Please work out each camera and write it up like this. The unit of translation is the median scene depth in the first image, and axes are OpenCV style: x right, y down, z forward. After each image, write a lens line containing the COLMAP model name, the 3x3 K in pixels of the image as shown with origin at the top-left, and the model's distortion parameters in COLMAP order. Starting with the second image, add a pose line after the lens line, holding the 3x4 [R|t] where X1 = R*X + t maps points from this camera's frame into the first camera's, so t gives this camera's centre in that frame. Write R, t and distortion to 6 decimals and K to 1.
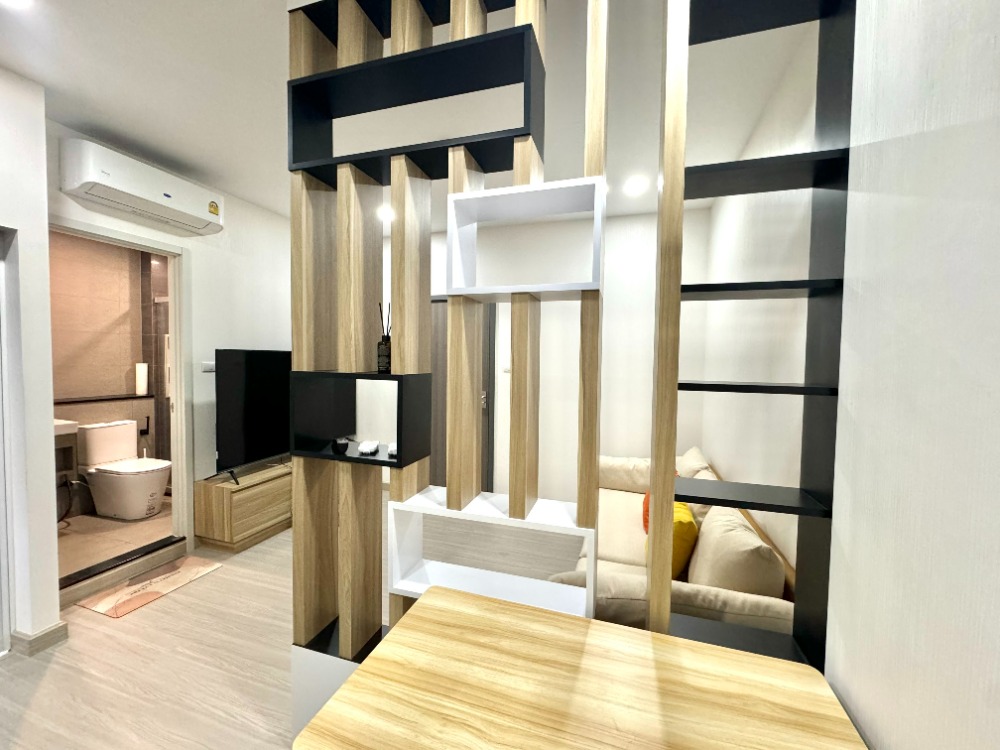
lens RADIAL K [[399.0, 0, 498.4], [0, 399.0, 375.8], [0, 0, 1]] dist [-0.006331, -0.000580]
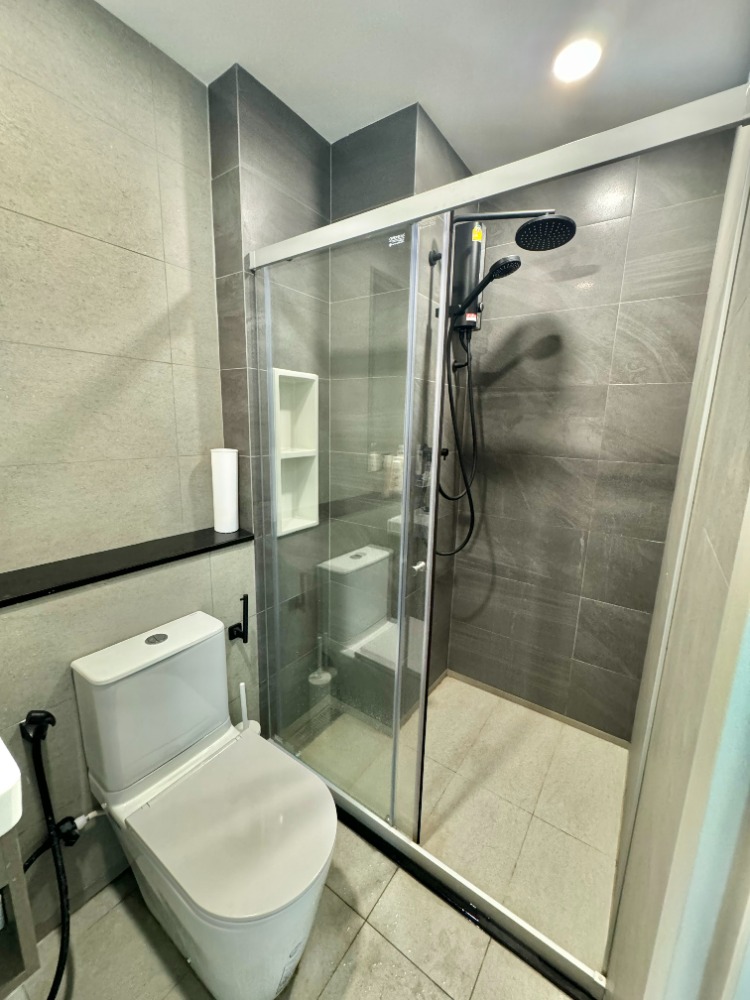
lens RADIAL K [[399.0, 0, 378.3], [0, 399.0, 501.5], [0, 0, 1]] dist [-0.006331, -0.000580]
pose [[0.957409, 0.062681, -0.281848, -0.662661], [-0.021138, 0.988749, 0.148086, -0.041424], [0.287959, -0.135821, 0.947962, 0.692683]]
